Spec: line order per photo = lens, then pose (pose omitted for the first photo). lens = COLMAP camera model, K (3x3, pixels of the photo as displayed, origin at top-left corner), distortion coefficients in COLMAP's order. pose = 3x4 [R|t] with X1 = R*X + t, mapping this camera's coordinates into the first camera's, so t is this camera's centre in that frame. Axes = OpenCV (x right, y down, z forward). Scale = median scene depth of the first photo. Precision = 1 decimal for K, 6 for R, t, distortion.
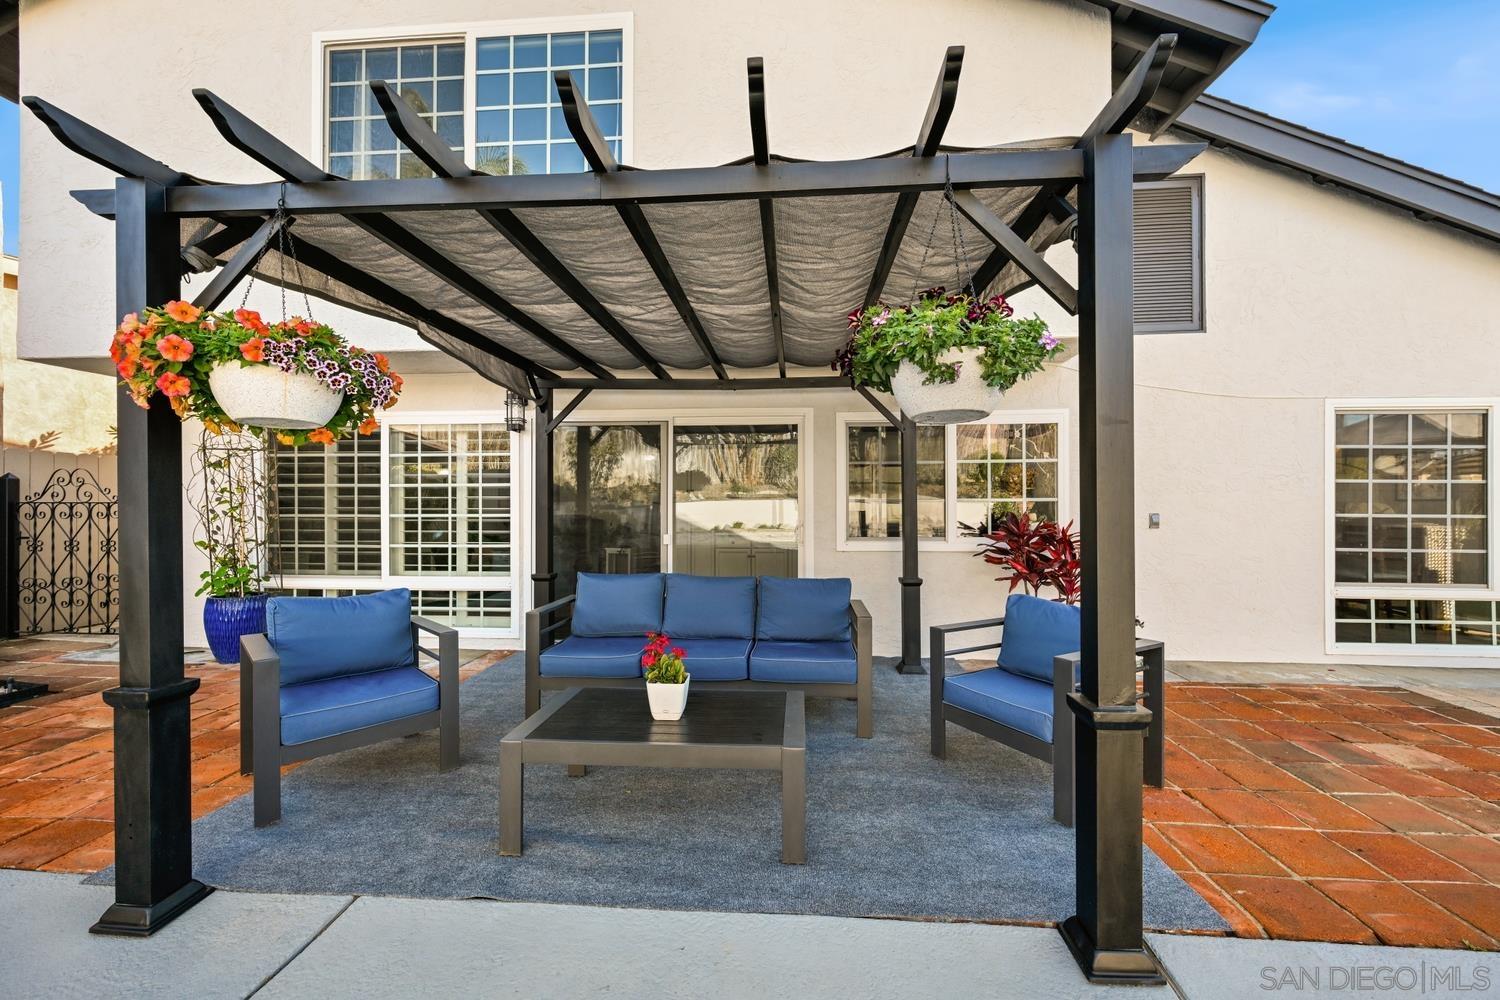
lens RADIAL K [[589.1, 0, 752.4], [0, 589.1, 502.7], [0, 0, 1]] dist [0.003161, -0.000577]
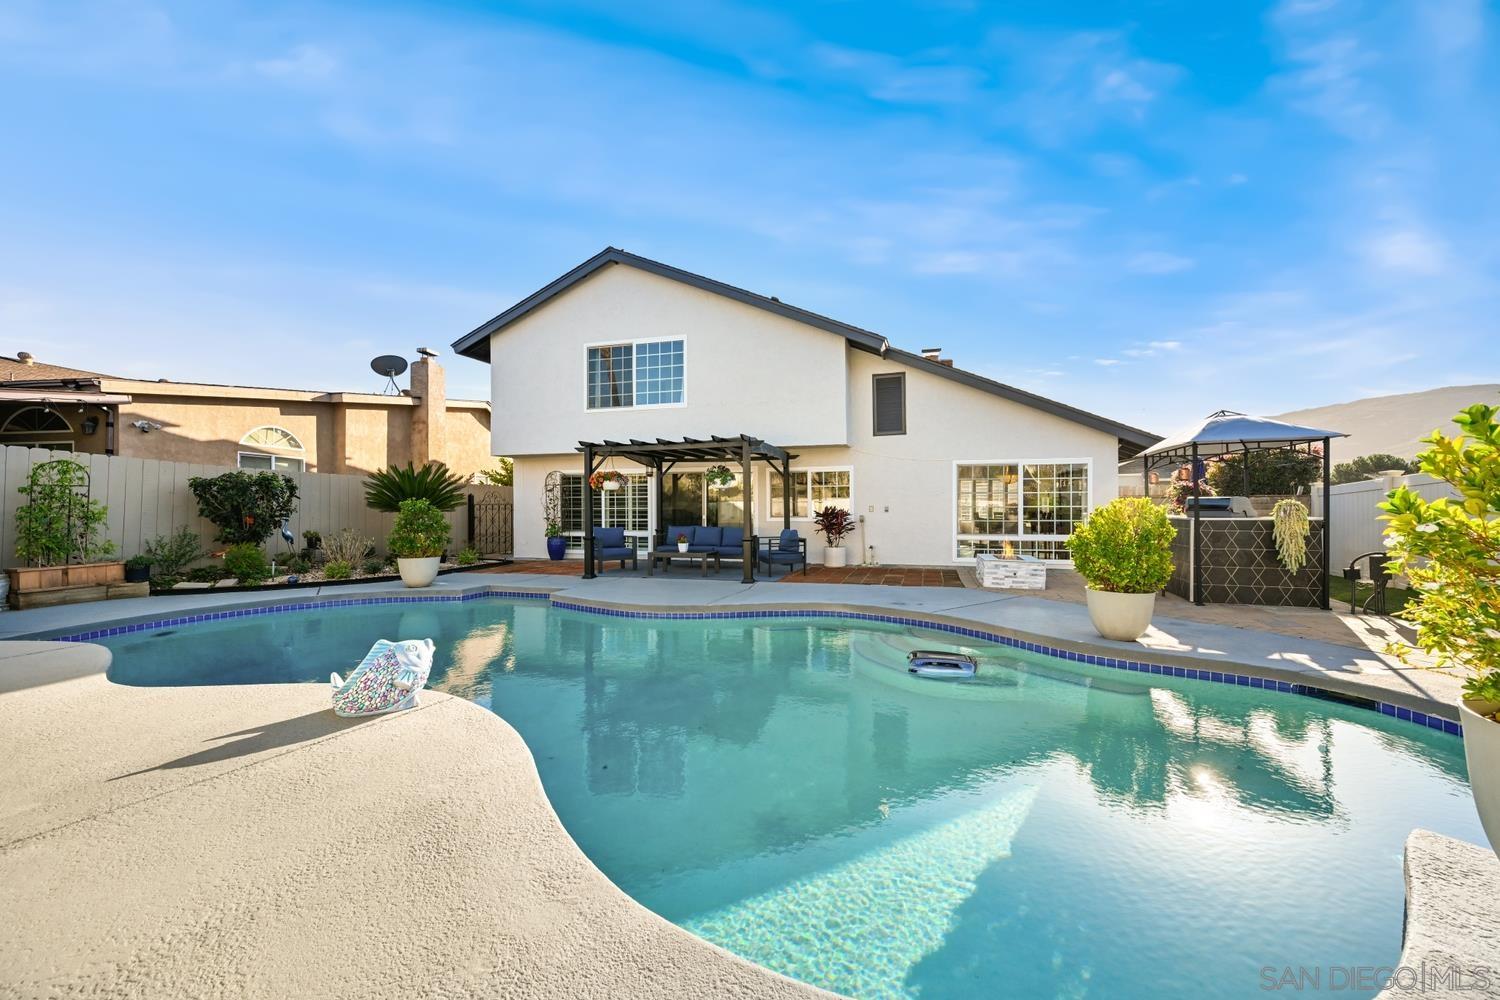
lens RADIAL K [[589.1, 0, 753.9], [0, 589.1, 505.5], [0, 0, 1]] dist [0.003161, -0.000577]
pose [[0.979296, -0.004528, -0.202385, 0.583754], [0.005675, 0.999971, 0.005088, -0.001405], [0.202356, -0.006131, 0.979293, -1.475576]]
